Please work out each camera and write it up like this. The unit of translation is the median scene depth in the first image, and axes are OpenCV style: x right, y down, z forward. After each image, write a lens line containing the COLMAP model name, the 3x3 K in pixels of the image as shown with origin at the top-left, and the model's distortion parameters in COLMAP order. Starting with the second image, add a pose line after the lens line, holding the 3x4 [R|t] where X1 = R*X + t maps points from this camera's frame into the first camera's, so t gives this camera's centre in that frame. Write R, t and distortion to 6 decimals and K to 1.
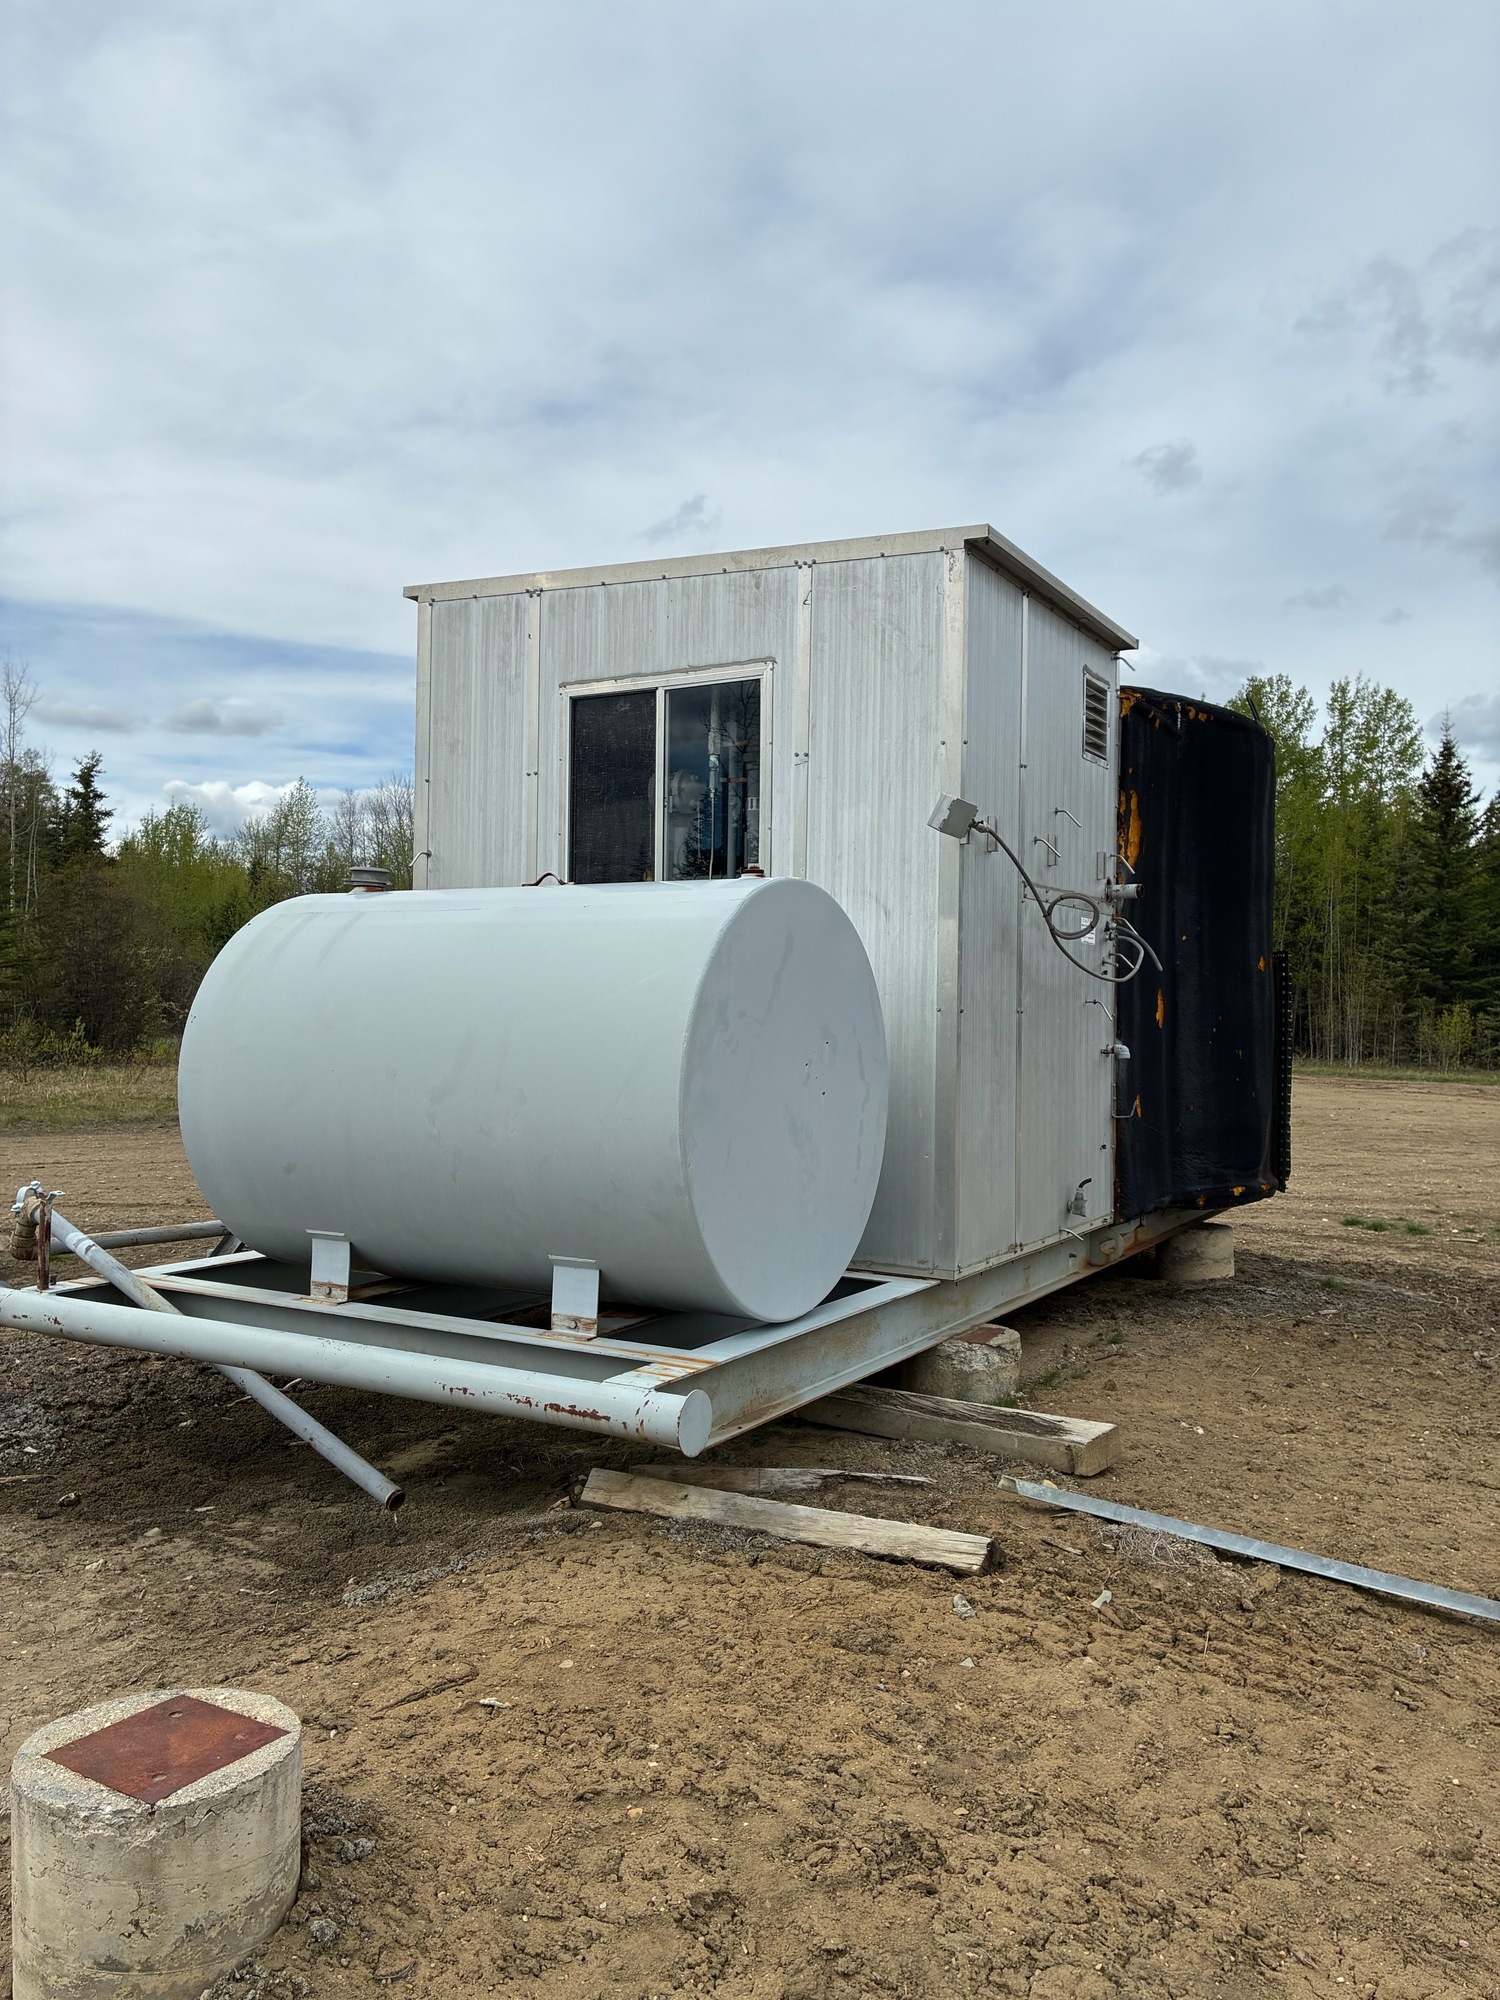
lens RADIAL K [[1523.6, 0, 740.3], [0, 1523.6, 966.9], [0, 0, 1]] dist [0.042687, -0.046840]
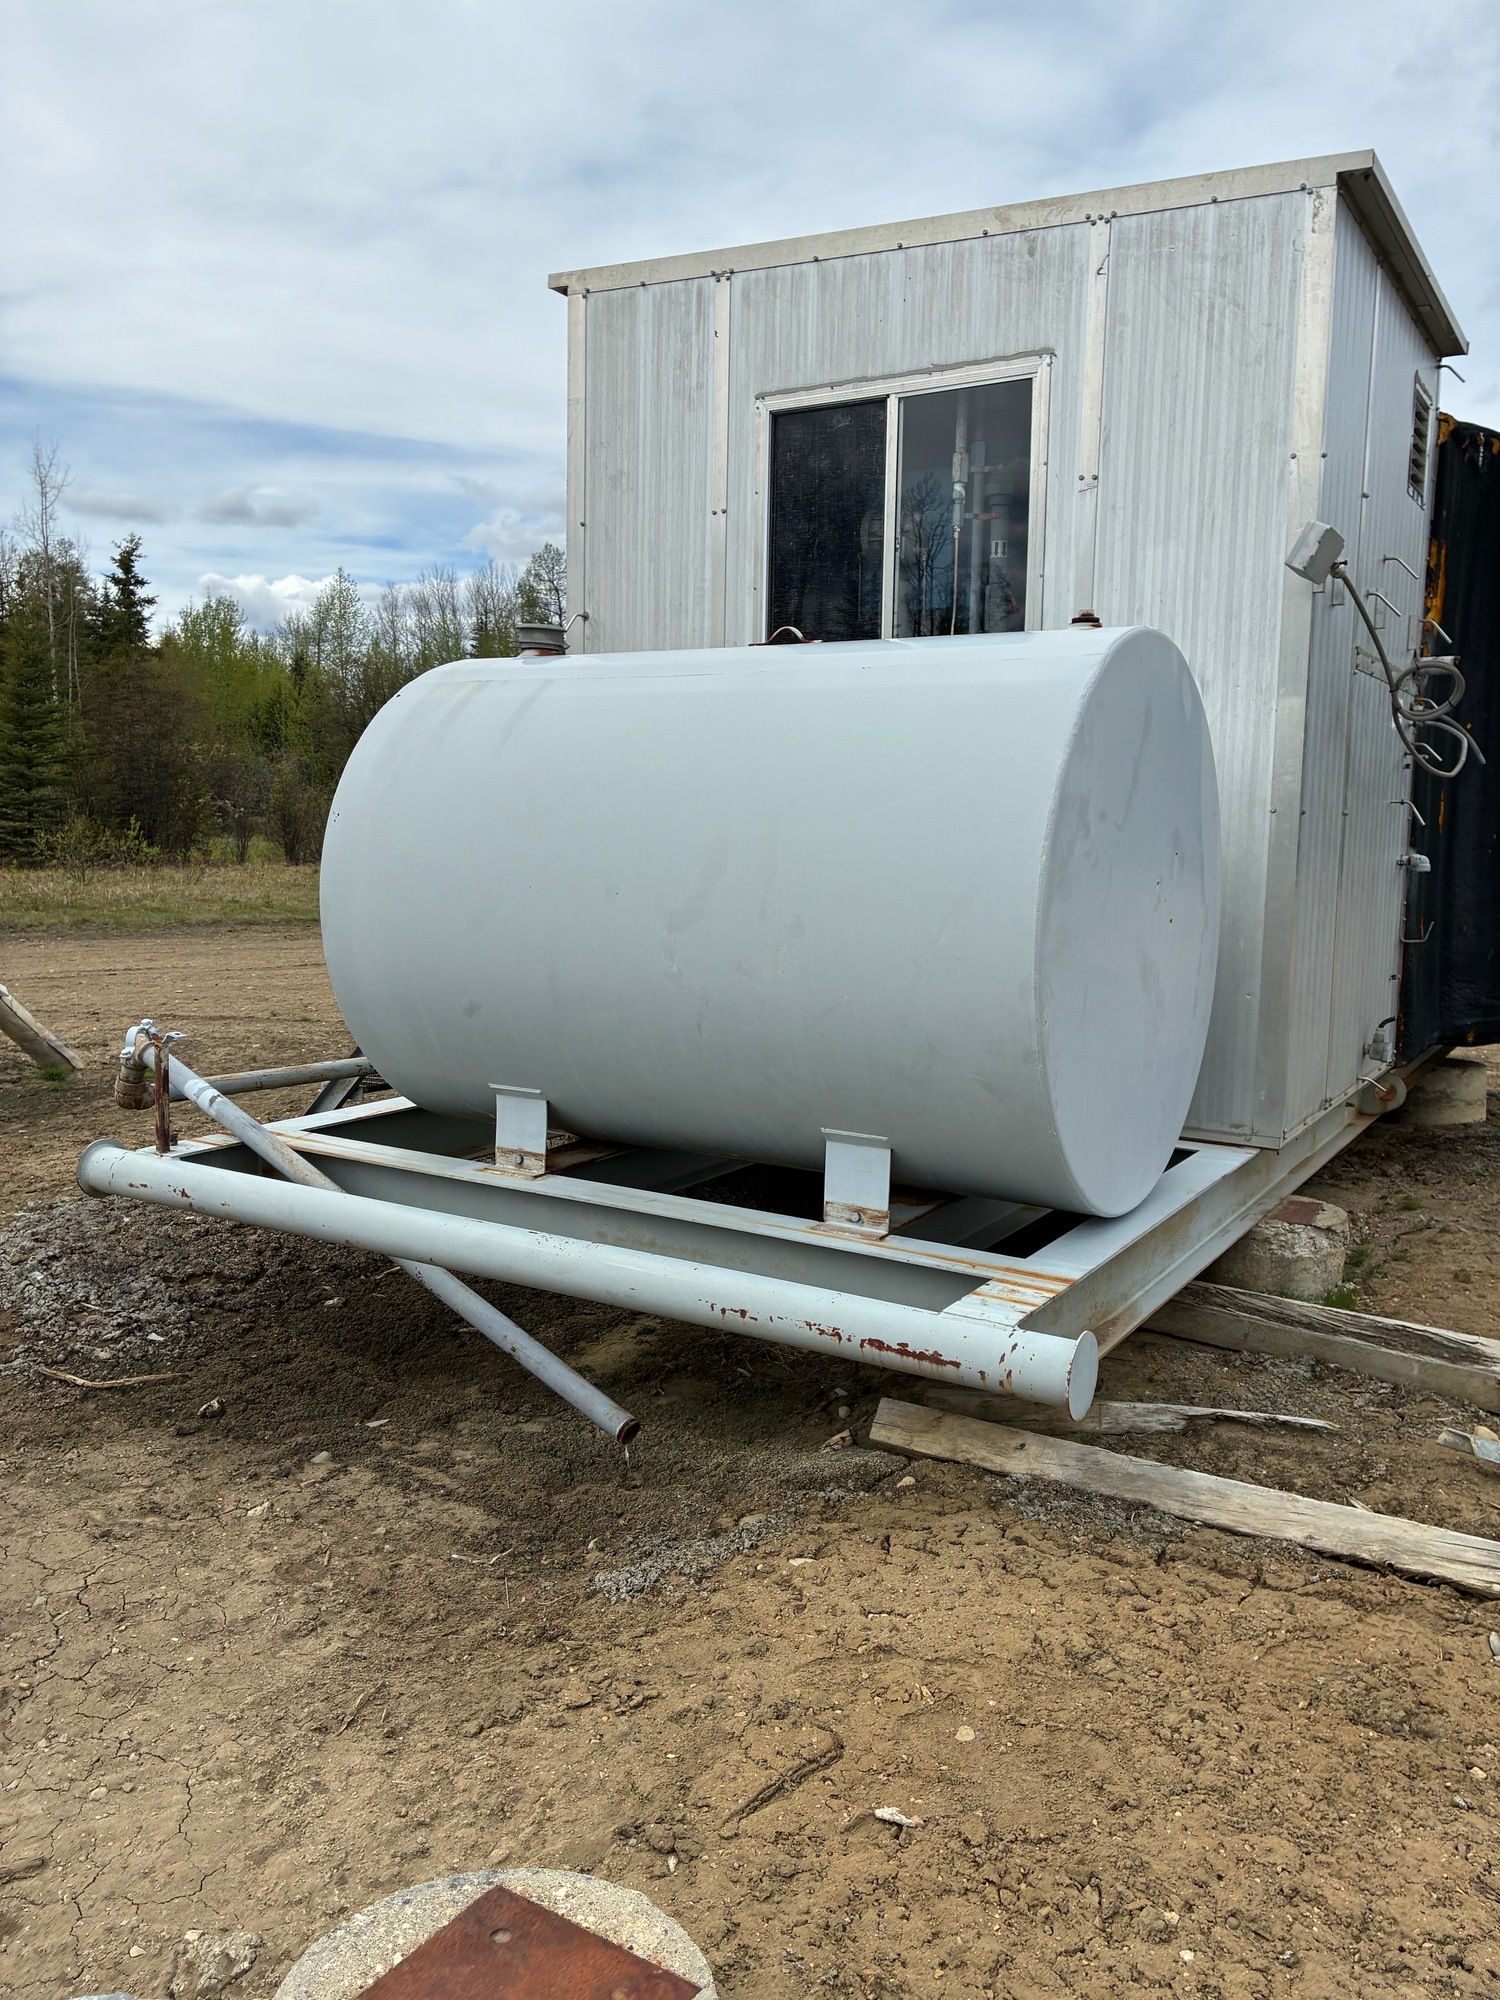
lens RADIAL K [[1523.6, 0, 744.1], [0, 1523.6, 965.4], [0, 0, 1]] dist [0.042687, -0.046840]
pose [[0.999680, 0.007601, -0.024112, -0.118372], [-0.004461, 0.991807, 0.127671, 0.007644], [0.024885, -0.127523, 0.991523, 0.200654]]
